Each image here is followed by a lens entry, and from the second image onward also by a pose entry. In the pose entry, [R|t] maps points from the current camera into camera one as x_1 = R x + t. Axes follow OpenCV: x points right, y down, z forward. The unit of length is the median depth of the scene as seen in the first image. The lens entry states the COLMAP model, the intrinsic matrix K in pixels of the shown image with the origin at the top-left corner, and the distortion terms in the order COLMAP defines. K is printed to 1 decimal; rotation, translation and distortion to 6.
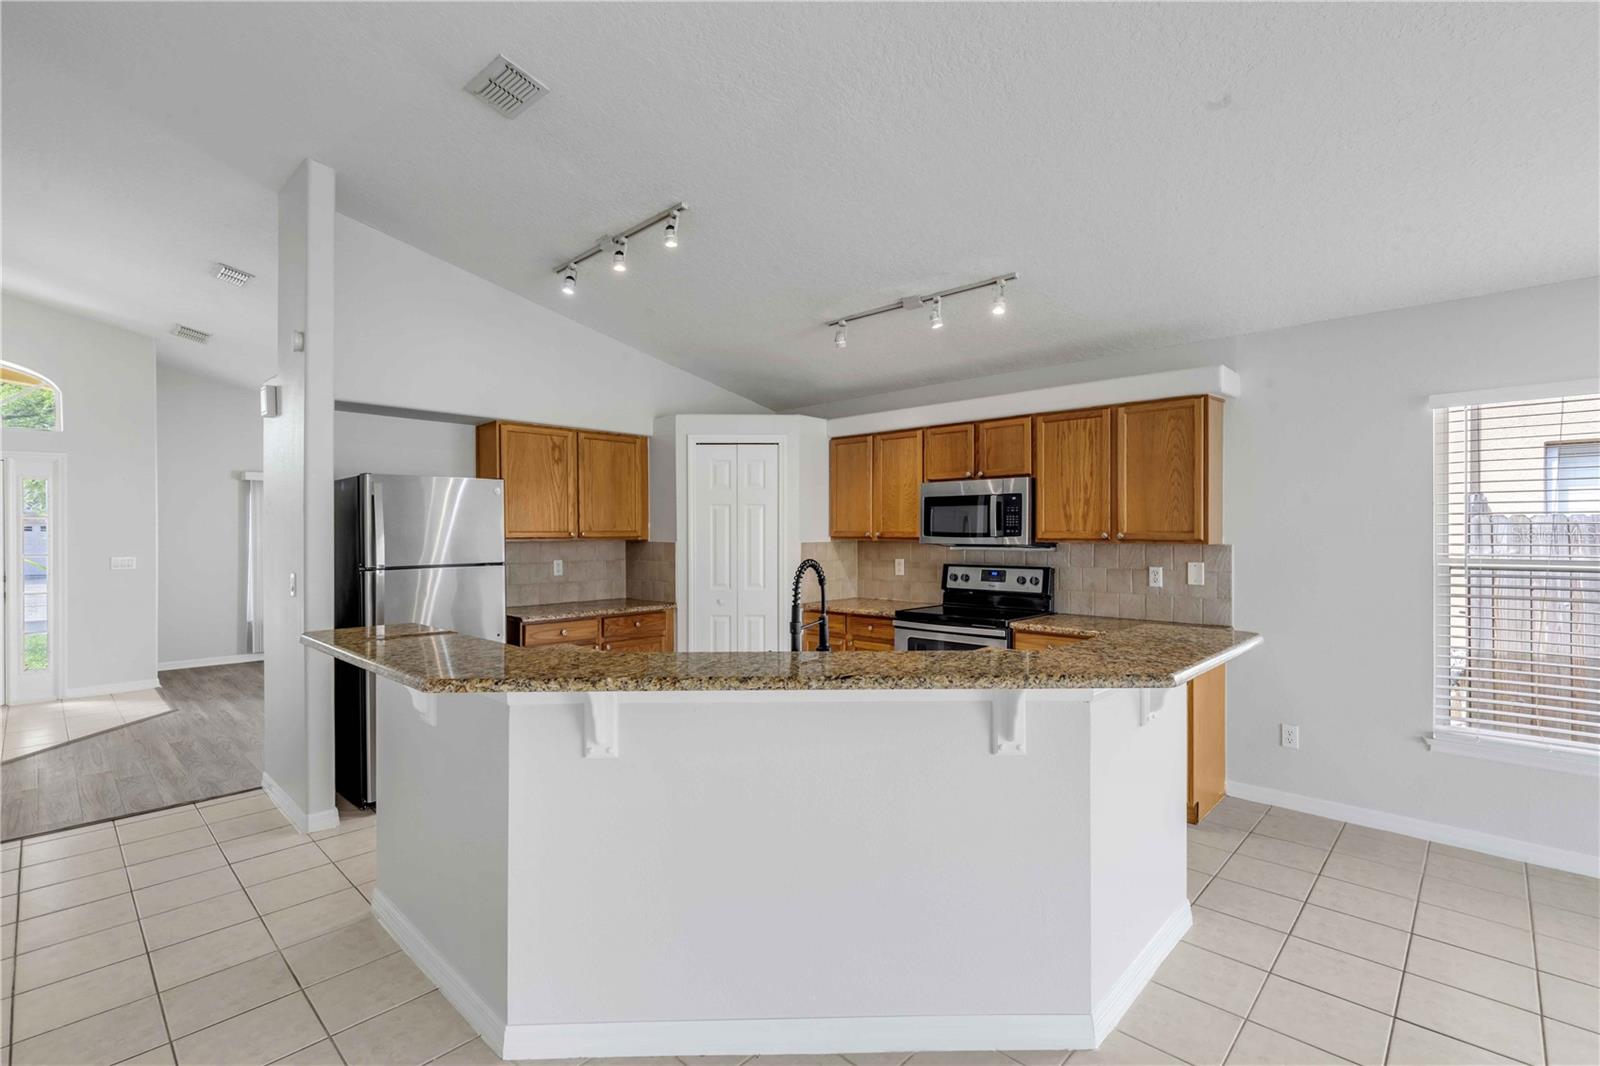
lens RADIAL K [[725.7, 0, 795.3], [0, 725.7, 530.4], [0, 0, 1]] dist [0.005532, -0.001998]
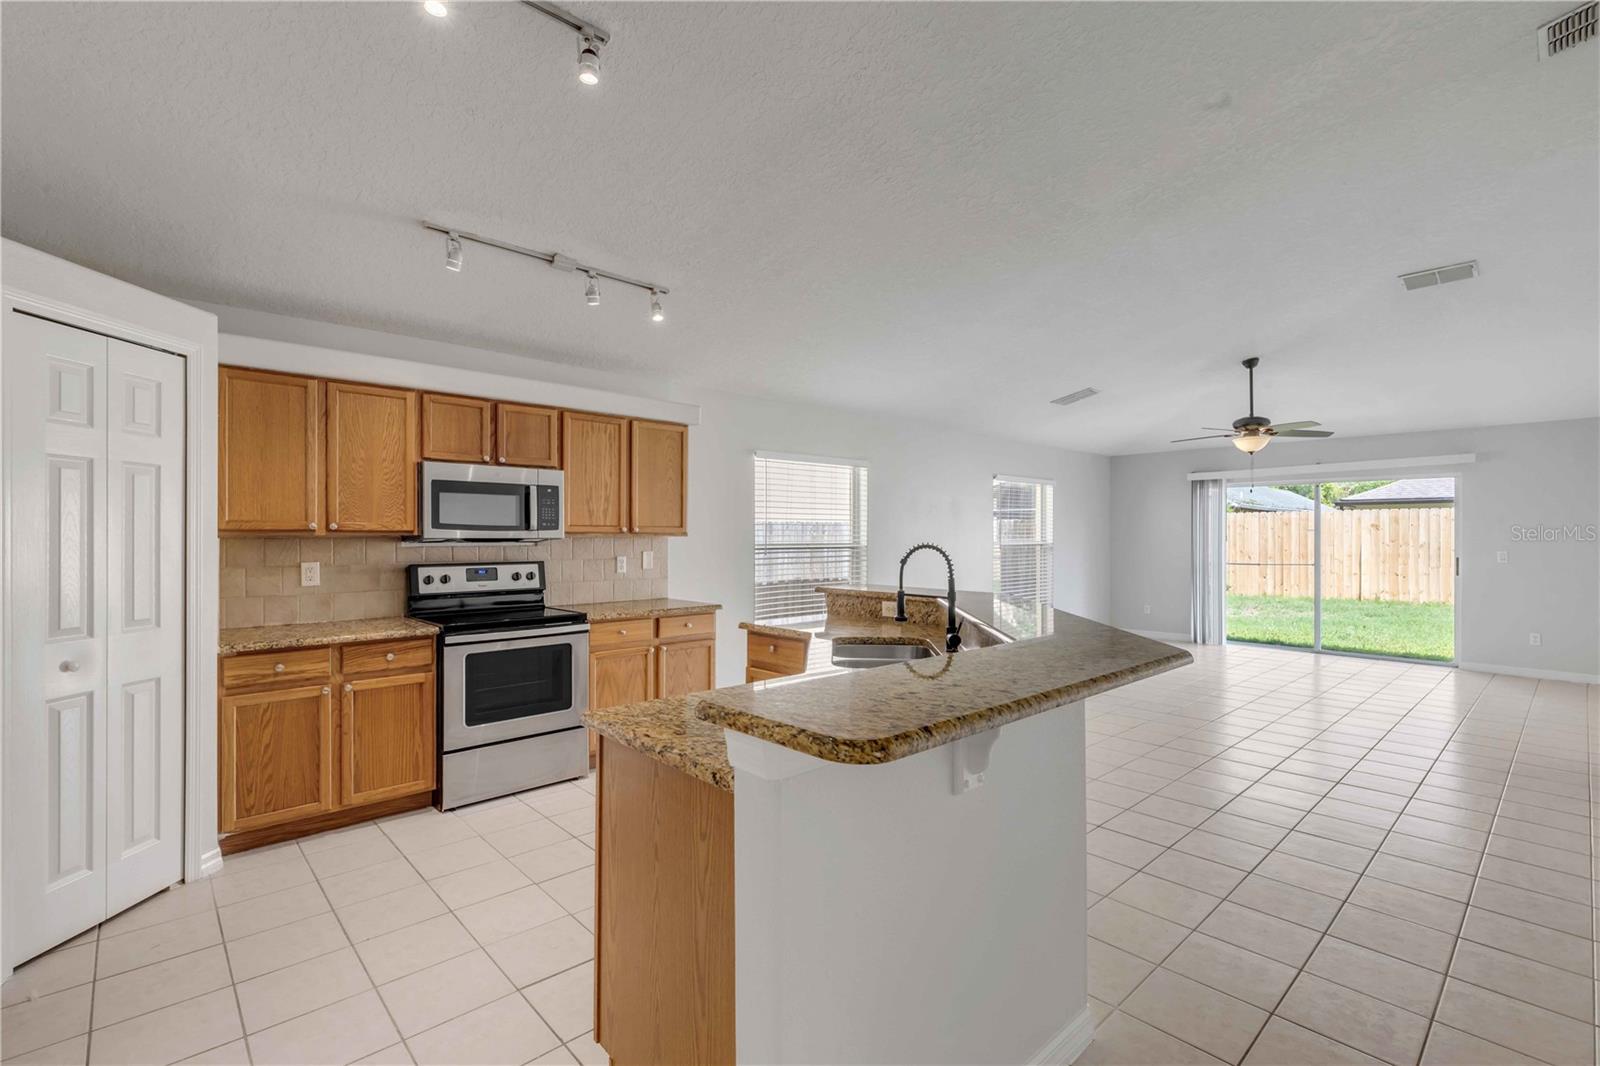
lens RADIAL K [[725.7, 0, 800.2], [0, 725.7, 534.2], [0, 0, 1]] dist [0.005532, -0.001998]
pose [[0.058536, 0.004550, 0.998275, -0.600240], [-0.002232, 0.999988, -0.004427, 0.016422], [-0.998283, -0.001969, 0.058545, 0.562729]]
